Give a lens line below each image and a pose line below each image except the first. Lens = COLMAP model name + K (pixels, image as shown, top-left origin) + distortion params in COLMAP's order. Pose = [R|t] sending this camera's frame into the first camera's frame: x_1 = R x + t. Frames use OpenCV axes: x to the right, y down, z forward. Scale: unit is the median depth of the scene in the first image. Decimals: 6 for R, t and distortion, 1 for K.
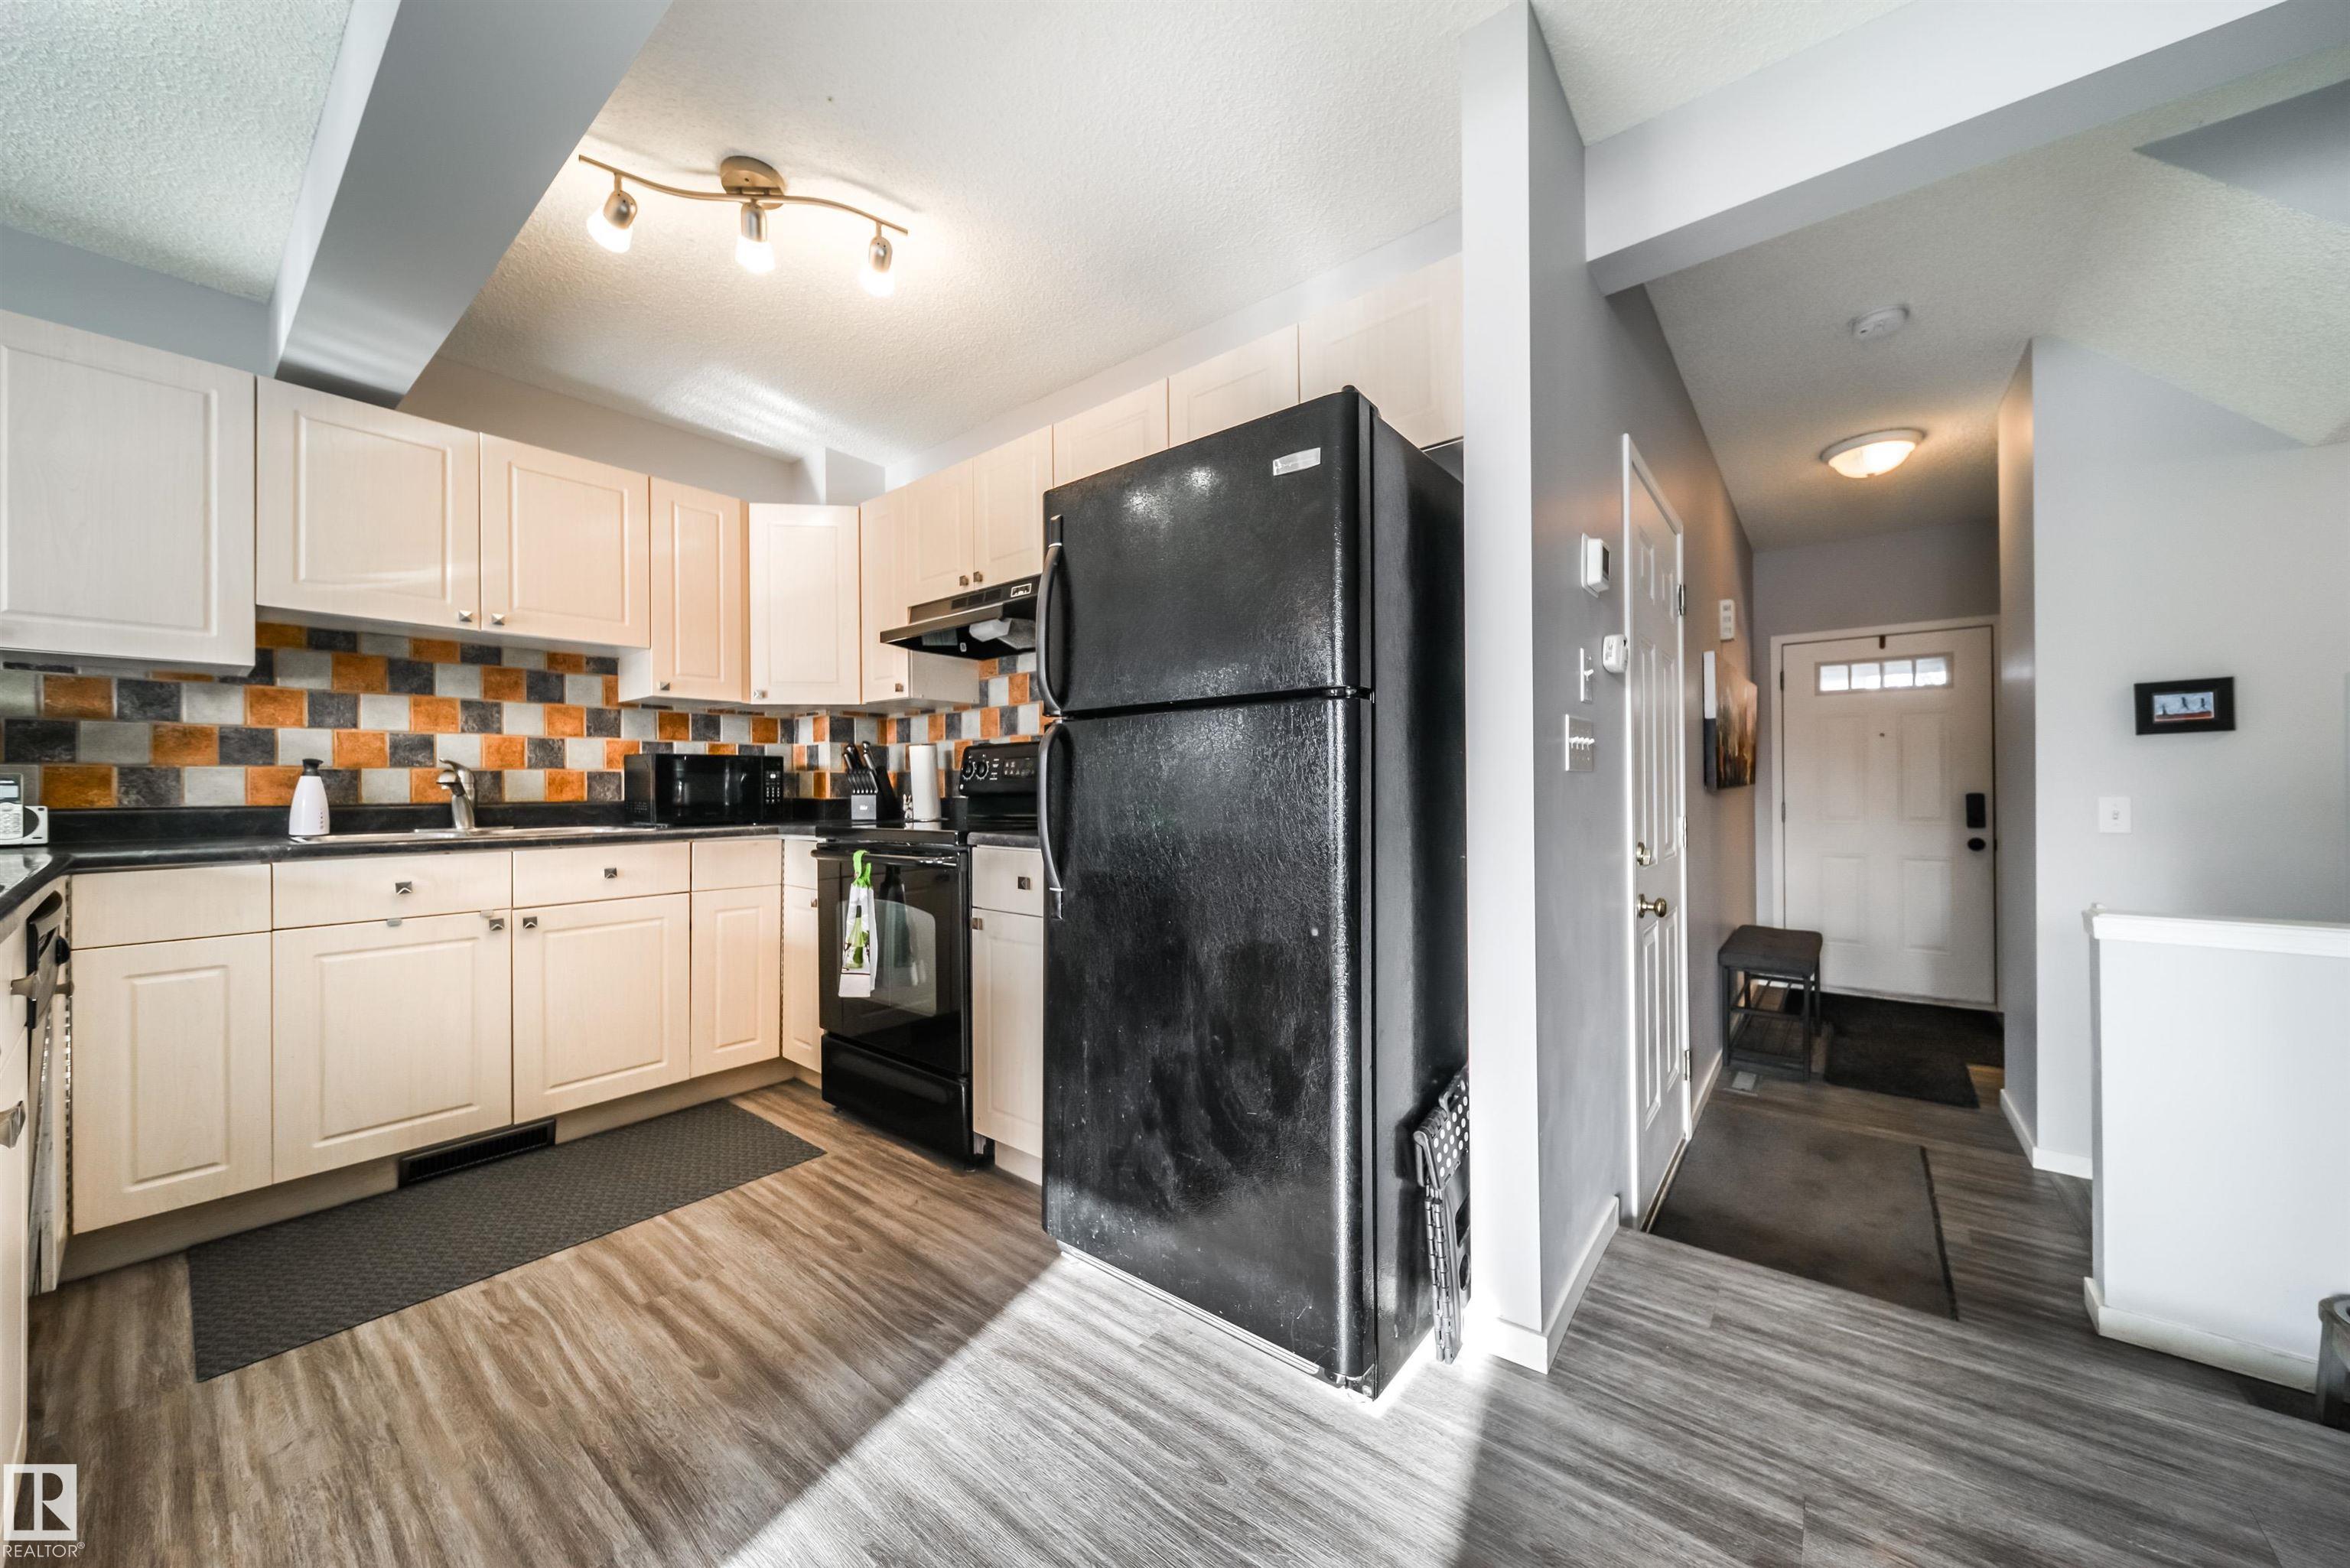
lens RADIAL K [[830.0, 0, 1192.1], [0, 830.0, 785.3], [0, 0, 1]] dist [0.003361, -0.001335]
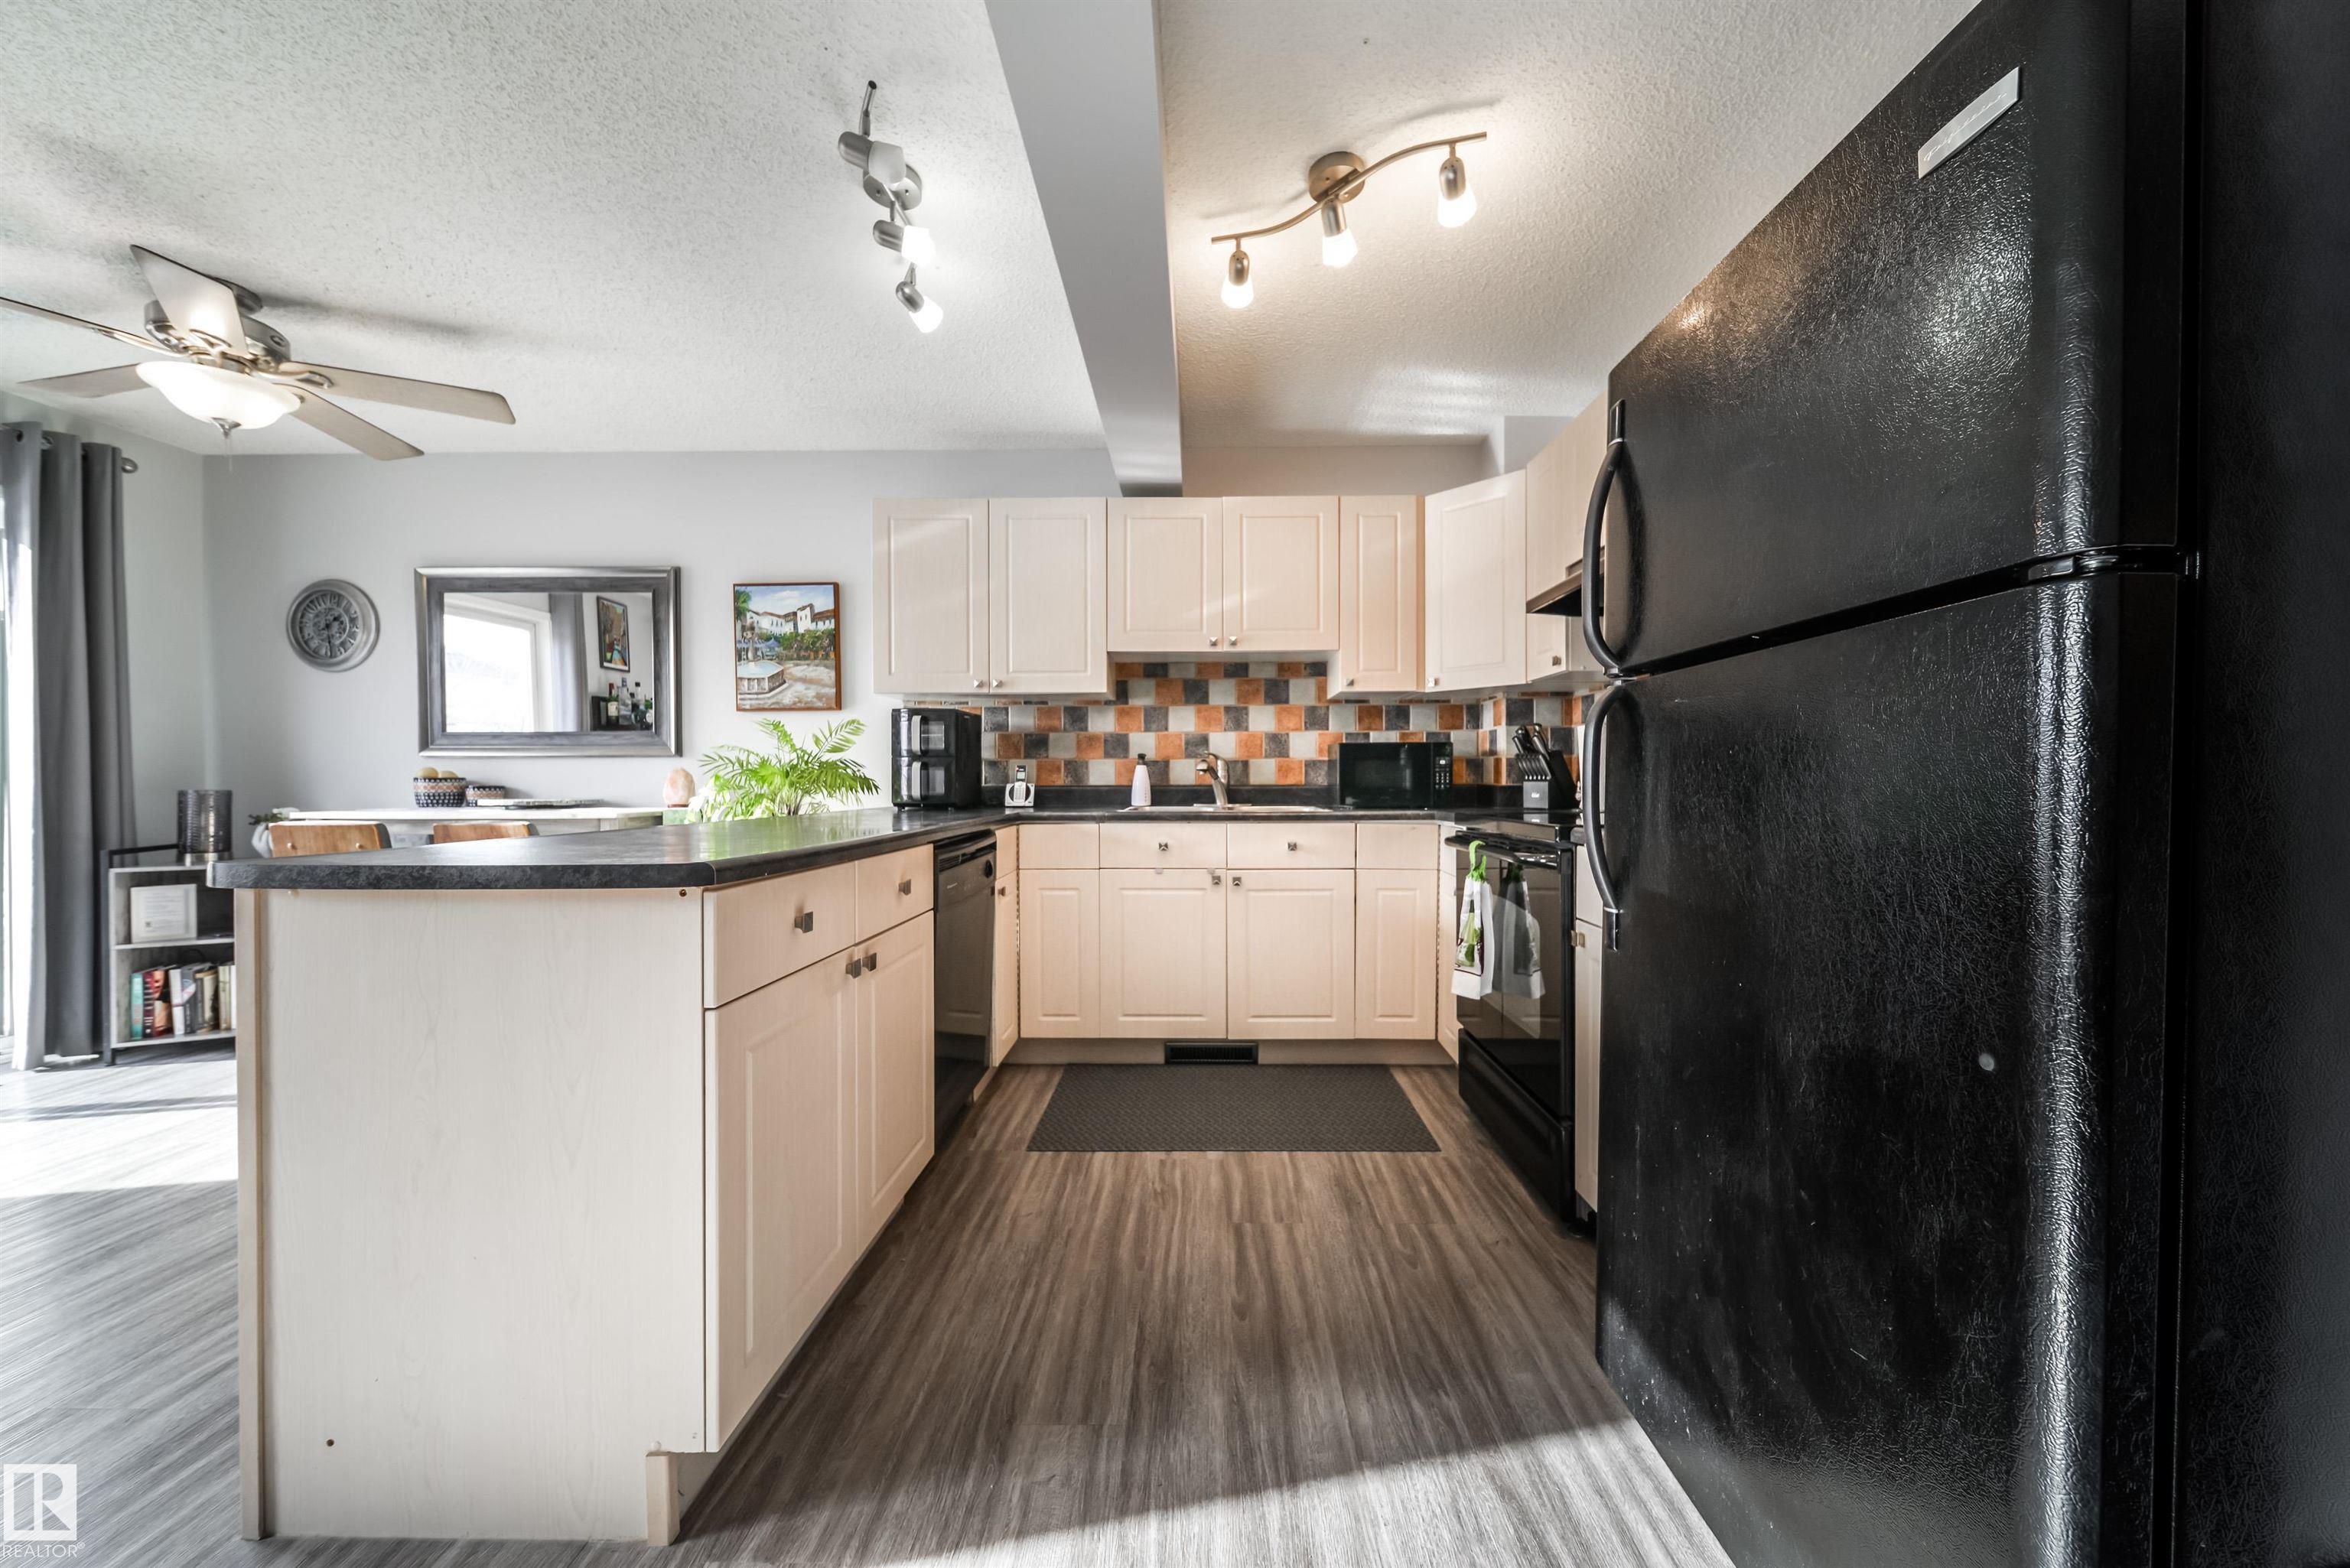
lens RADIAL K [[830.0, 0, 1189.4], [0, 830.0, 787.0], [0, 0, 1]] dist [0.003361, -0.001335]
pose [[0.607953, 0.013088, -0.793865, 0.133366], [0.001287, 0.999847, 0.017469, 0.001640], [0.793972, -0.011642, 0.607843, 0.171621]]
